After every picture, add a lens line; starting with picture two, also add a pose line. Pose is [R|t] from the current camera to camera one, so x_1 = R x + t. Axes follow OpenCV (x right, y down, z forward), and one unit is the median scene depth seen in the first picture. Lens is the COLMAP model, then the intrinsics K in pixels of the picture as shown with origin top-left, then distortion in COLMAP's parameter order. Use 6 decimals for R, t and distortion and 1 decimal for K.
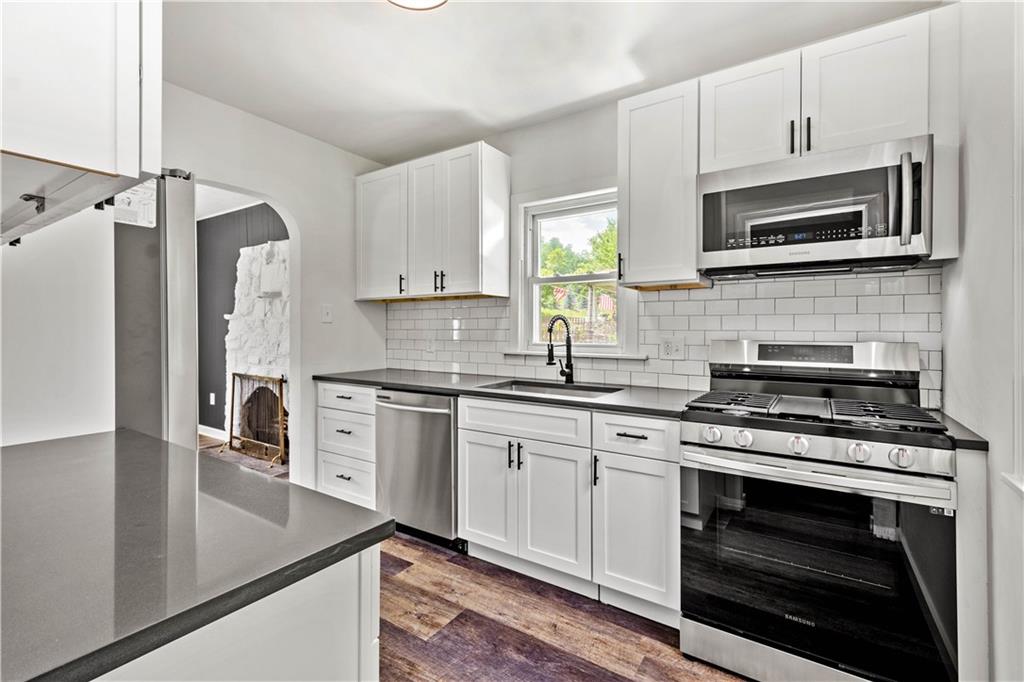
lens RADIAL K [[450.4, 0, 510.1], [0, 450.4, 337.0], [0, 0, 1]] dist [0.003822, -0.000338]
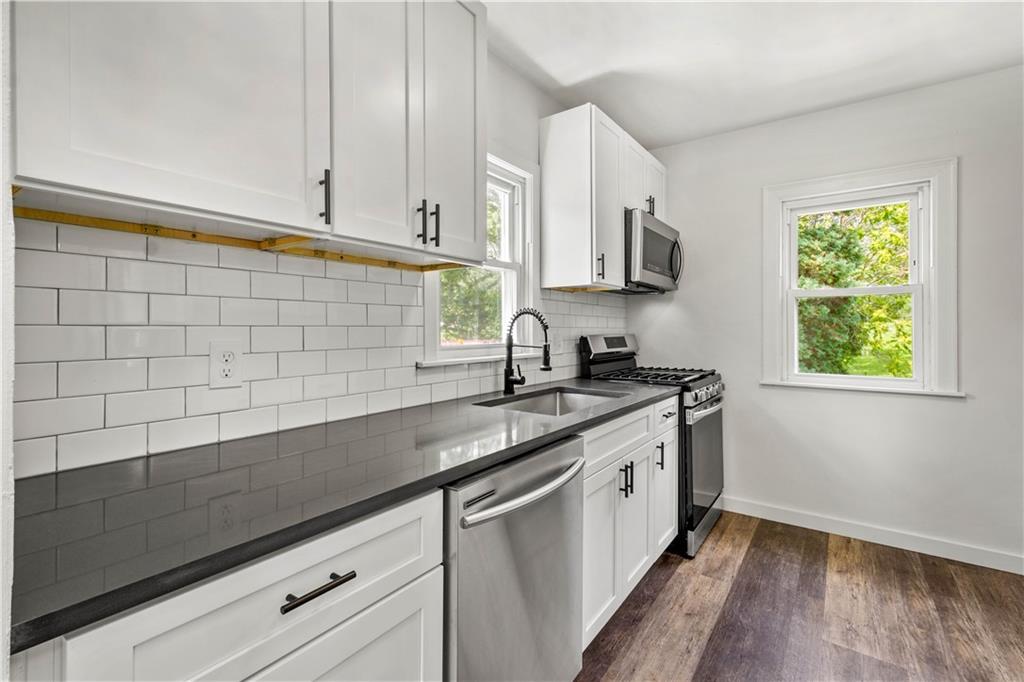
lens RADIAL K [[450.4, 0, 522.0], [0, 450.4, 325.5], [0, 0, 1]] dist [0.003822, -0.000338]
pose [[0.035771, 0.000152, 0.999360, -0.828479], [0.007765, 0.999970, -0.000430, -0.021877], [-0.999330, 0.007776, 0.035768, 1.168523]]
